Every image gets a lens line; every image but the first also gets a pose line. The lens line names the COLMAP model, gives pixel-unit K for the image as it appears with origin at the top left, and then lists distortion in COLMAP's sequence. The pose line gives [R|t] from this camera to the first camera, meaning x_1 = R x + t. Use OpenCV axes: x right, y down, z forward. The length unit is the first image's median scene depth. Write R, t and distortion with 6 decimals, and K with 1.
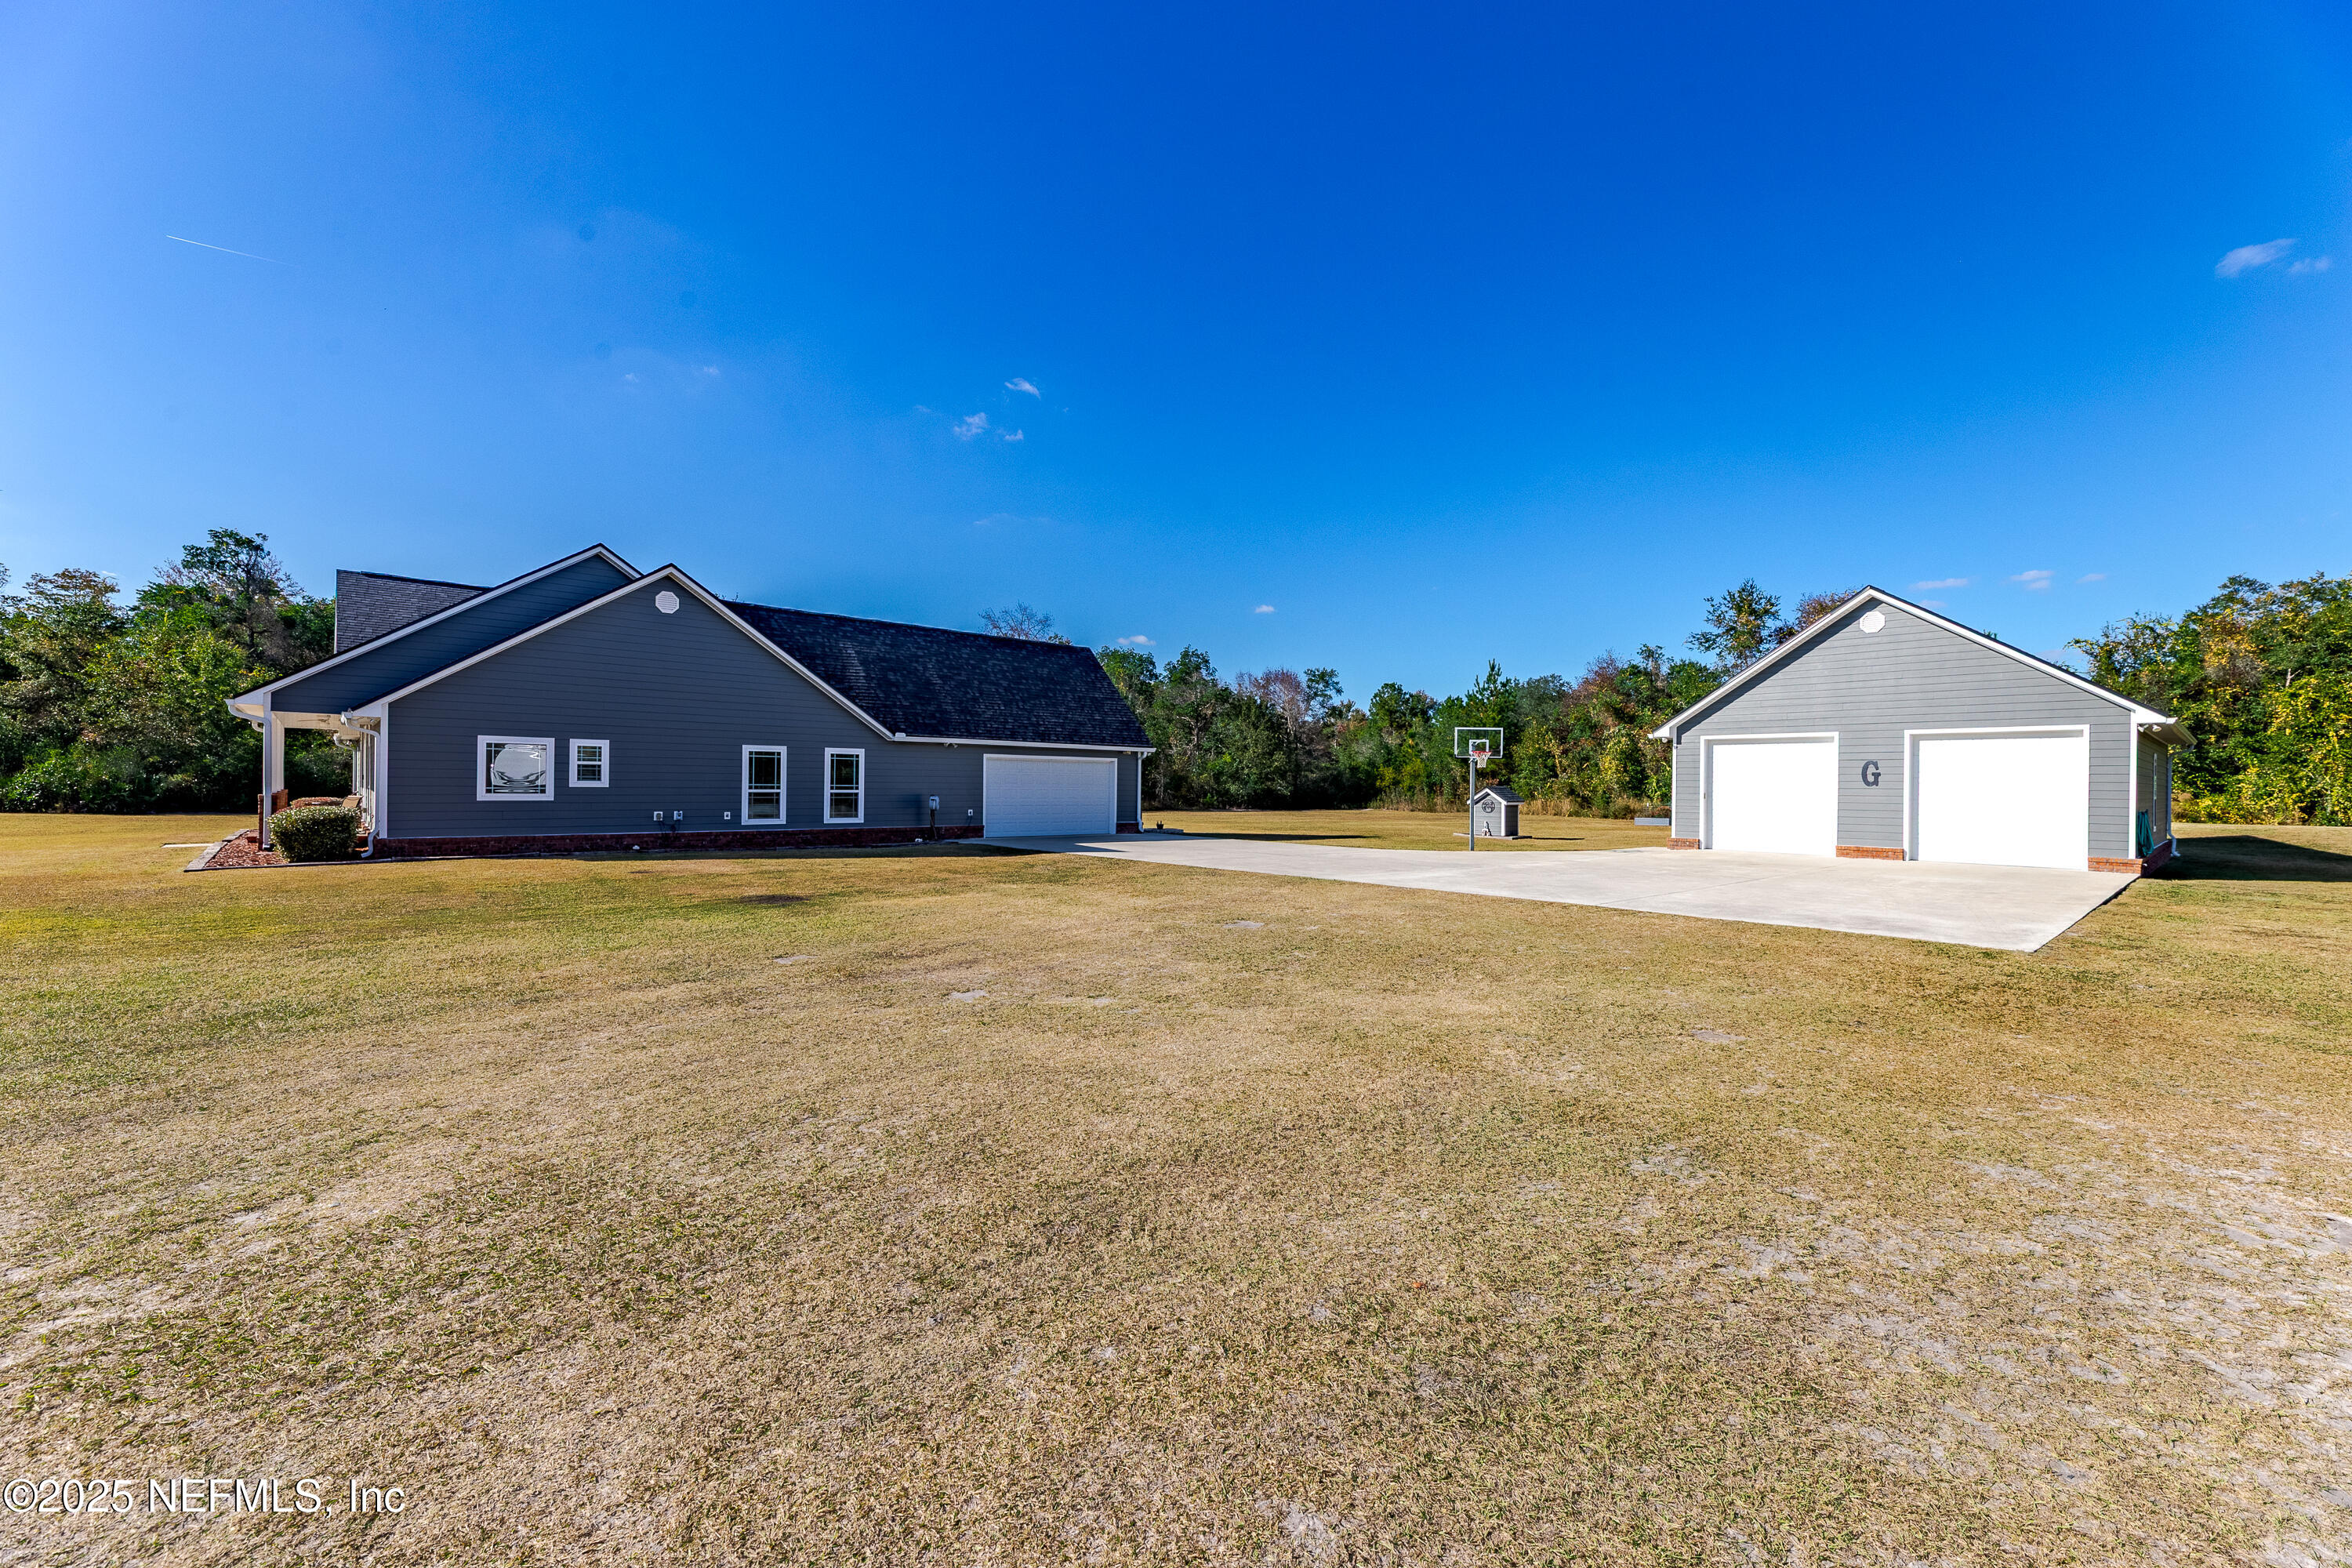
lens RADIAL K [[953.5, 0, 1173.0], [0, 953.5, 782.8], [0, 0, 1]] dist [-0.000060, -0.000349]
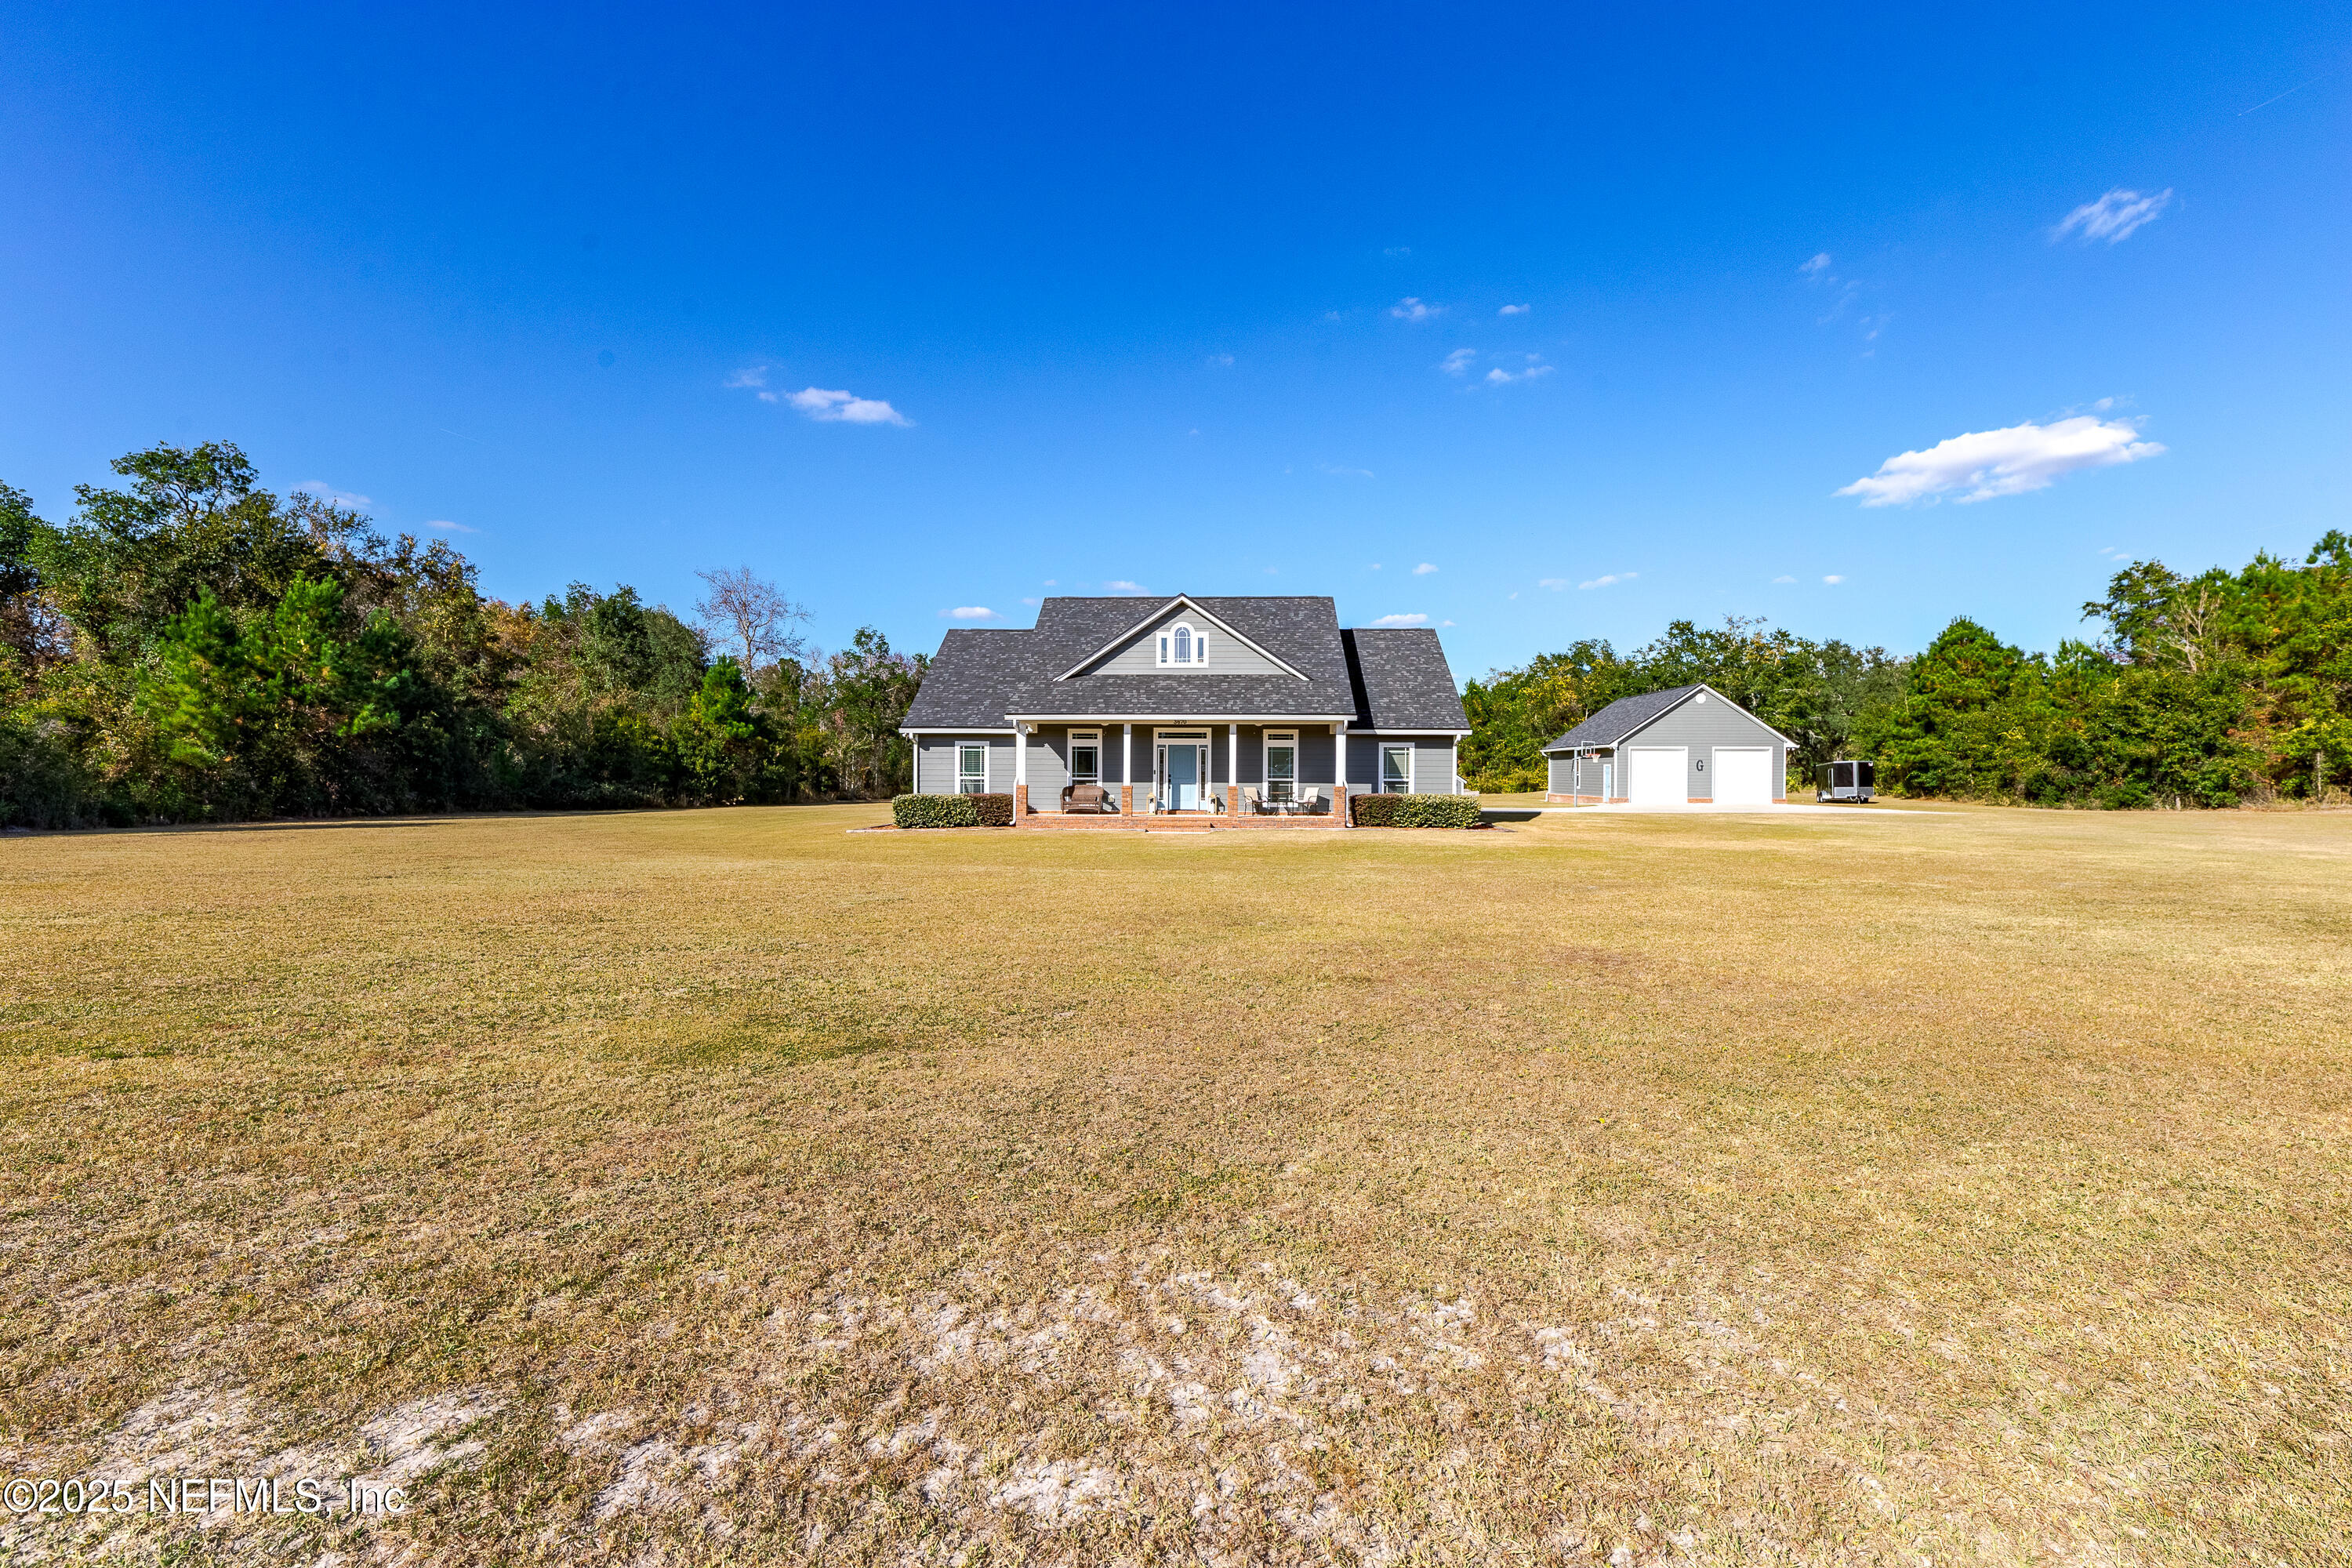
lens RADIAL K [[1070.4, 0, 1178.9], [0, 1070.4, 783.4], [0, 0, 1]] dist [0.001501, 0.000170]
pose [[0.698152, -0.014617, 0.715800, -0.630949], [0.003148, 0.999845, 0.017346, -0.004980], [-0.715942, -0.009857, 0.698090, 0.036947]]
